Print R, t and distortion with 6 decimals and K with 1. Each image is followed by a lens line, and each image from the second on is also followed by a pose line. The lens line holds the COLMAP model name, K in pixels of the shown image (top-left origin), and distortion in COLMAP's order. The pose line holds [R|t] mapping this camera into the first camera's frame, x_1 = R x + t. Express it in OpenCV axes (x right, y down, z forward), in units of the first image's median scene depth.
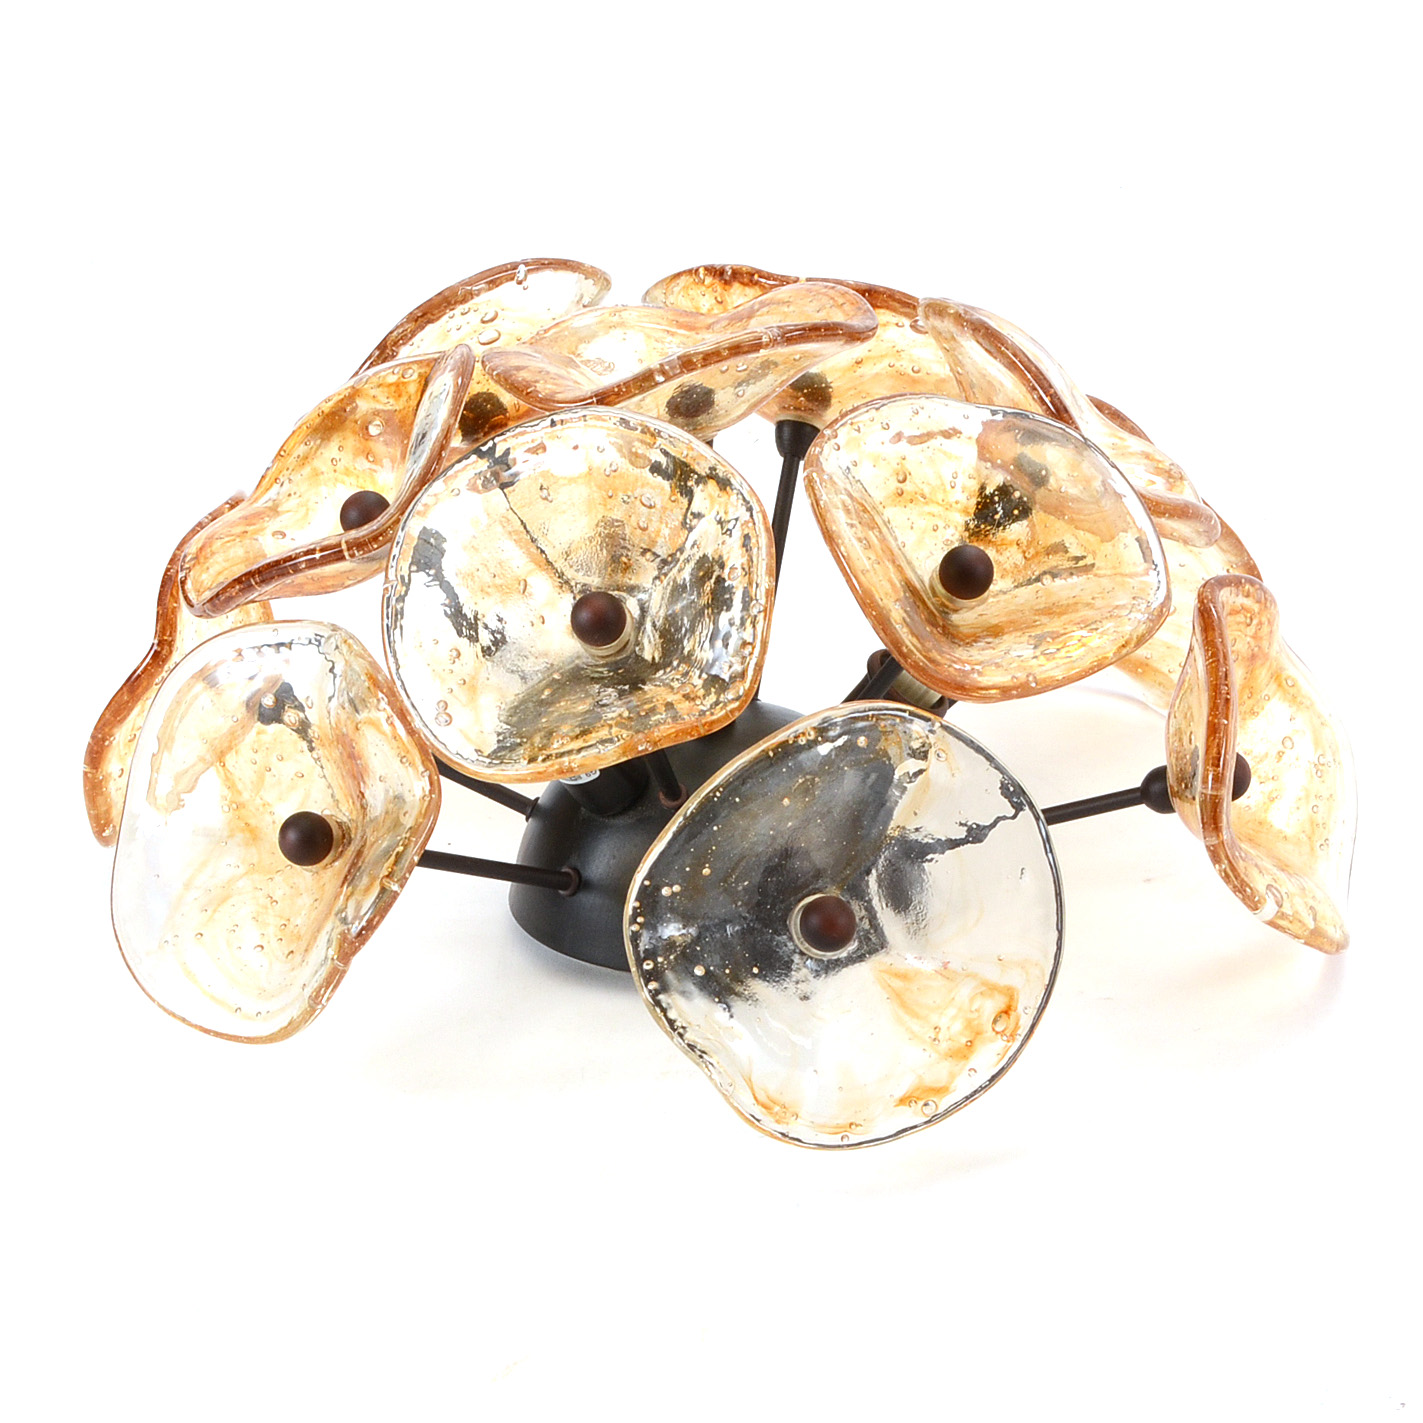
lens RADIAL K [[4640.5, 0, 702.5], [0, 4640.5, 712.0], [0, 0, 1]] dist [0.246710, 0.000000]
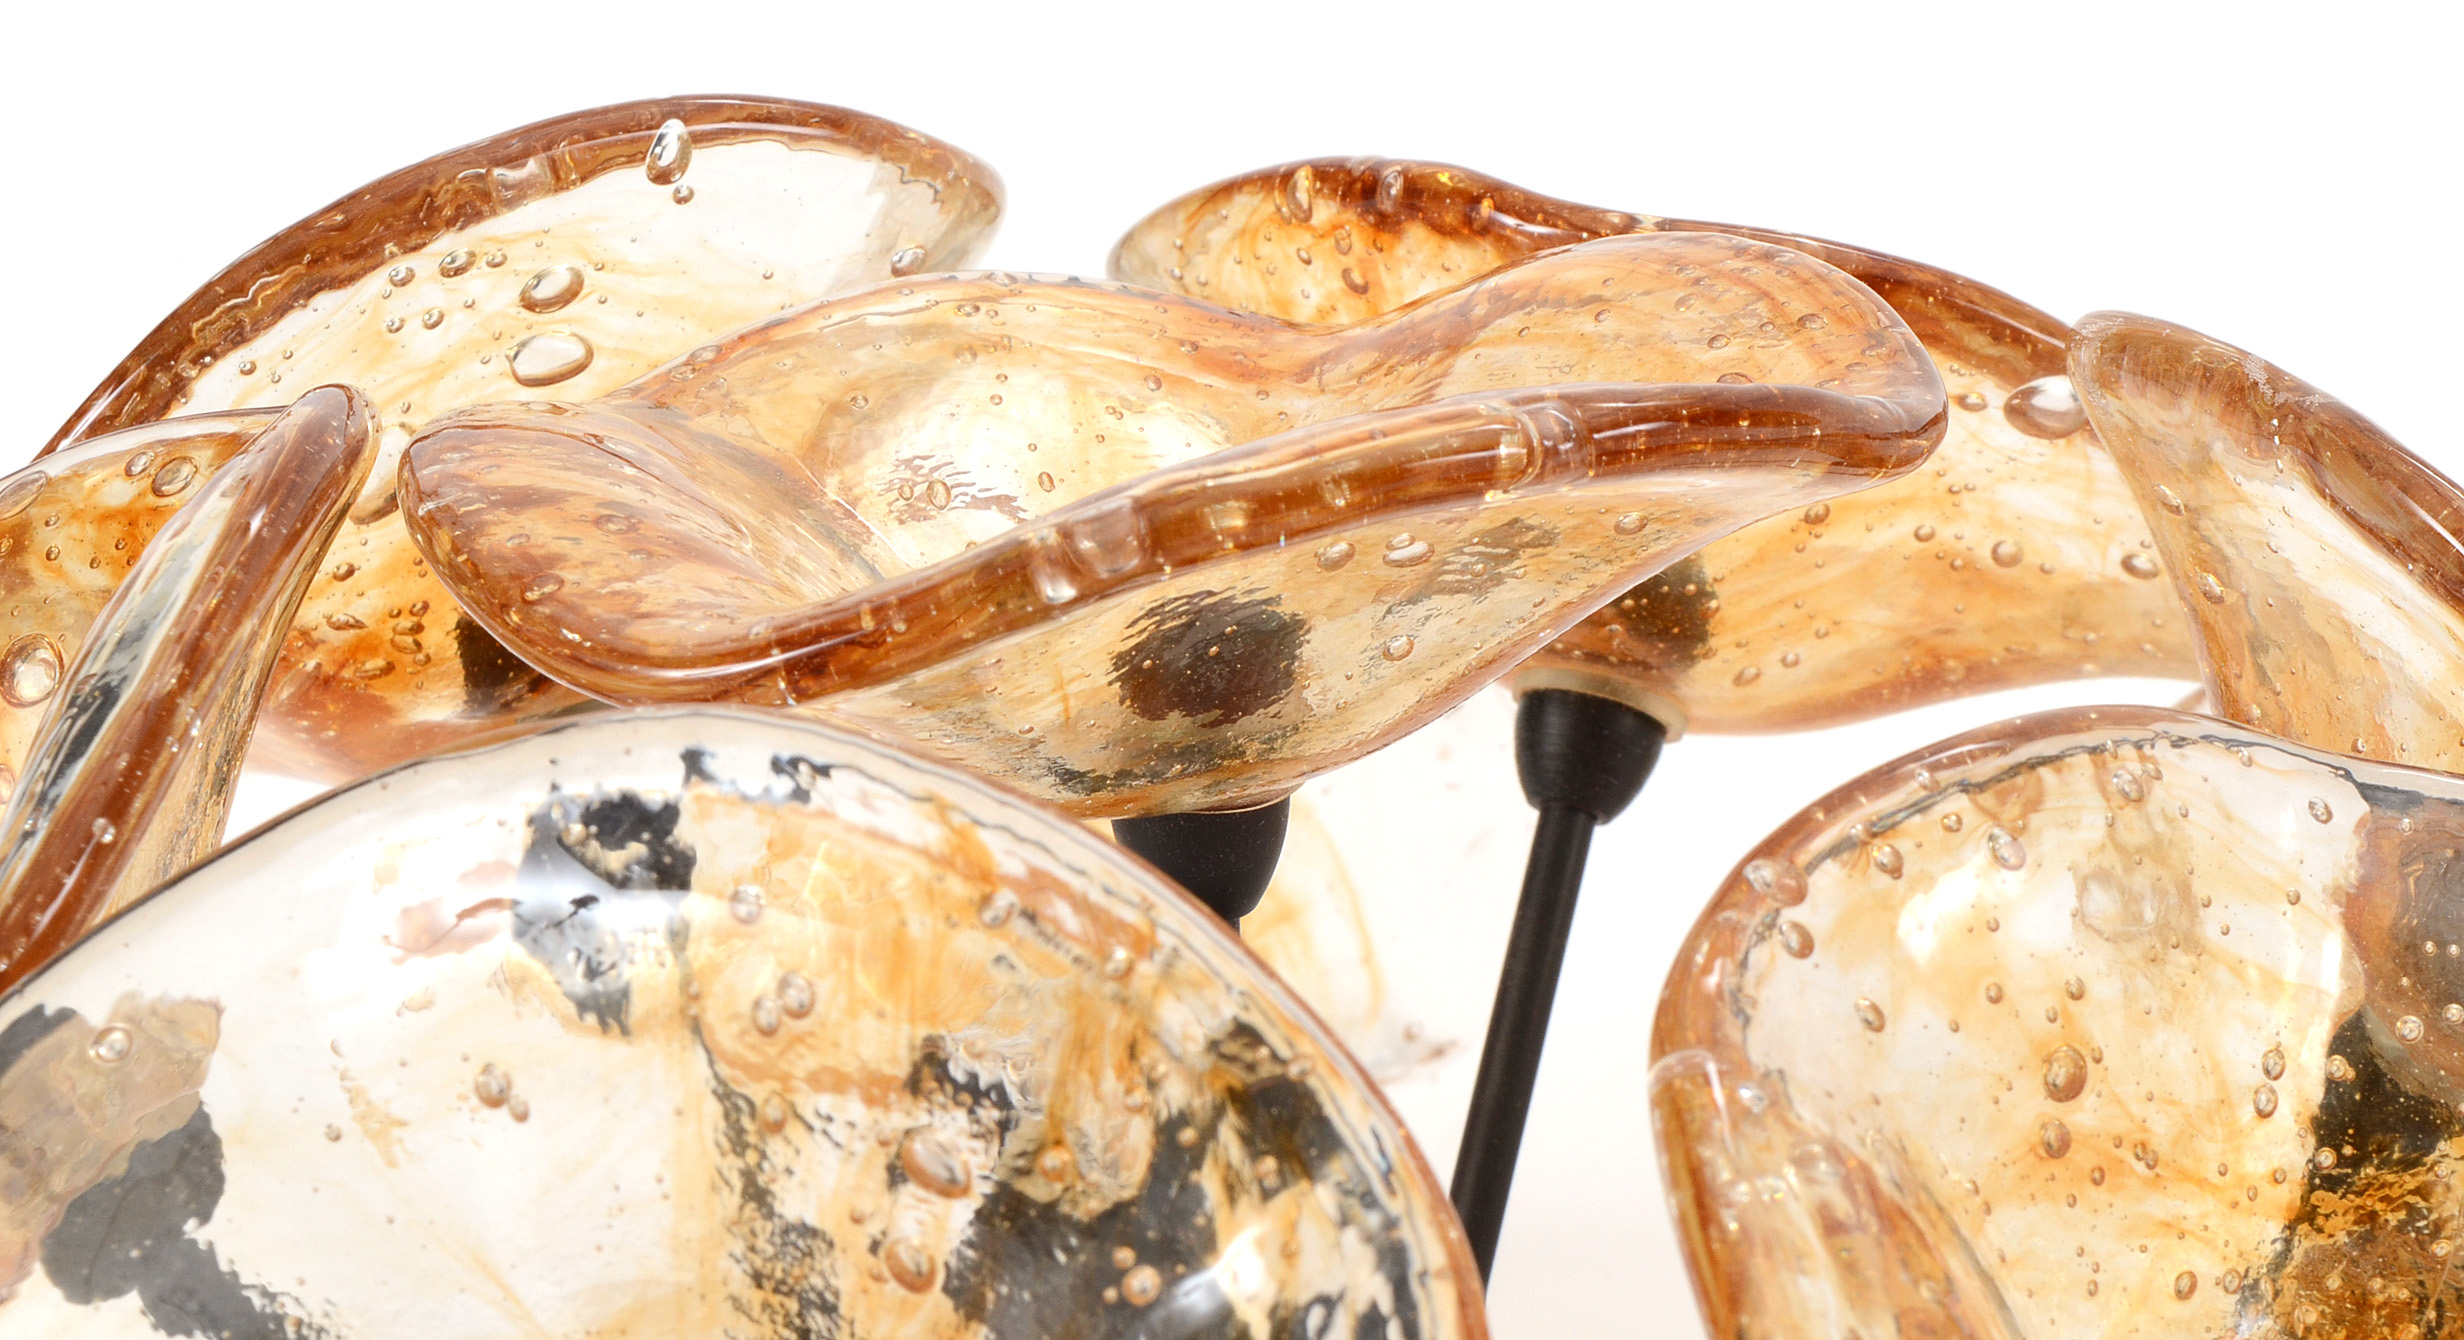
lens RADIAL K [[6239.9, 0, 1242.0], [0, 6239.9, 664.3], [0, 0, 1]] dist [0.304232, 0.000000]
pose [[0.997895, 0.061084, -0.021796, 0.006797], [-0.061676, 0.997713, -0.027643, -0.055002], [0.020058, 0.028929, 0.999380, 0.628732]]
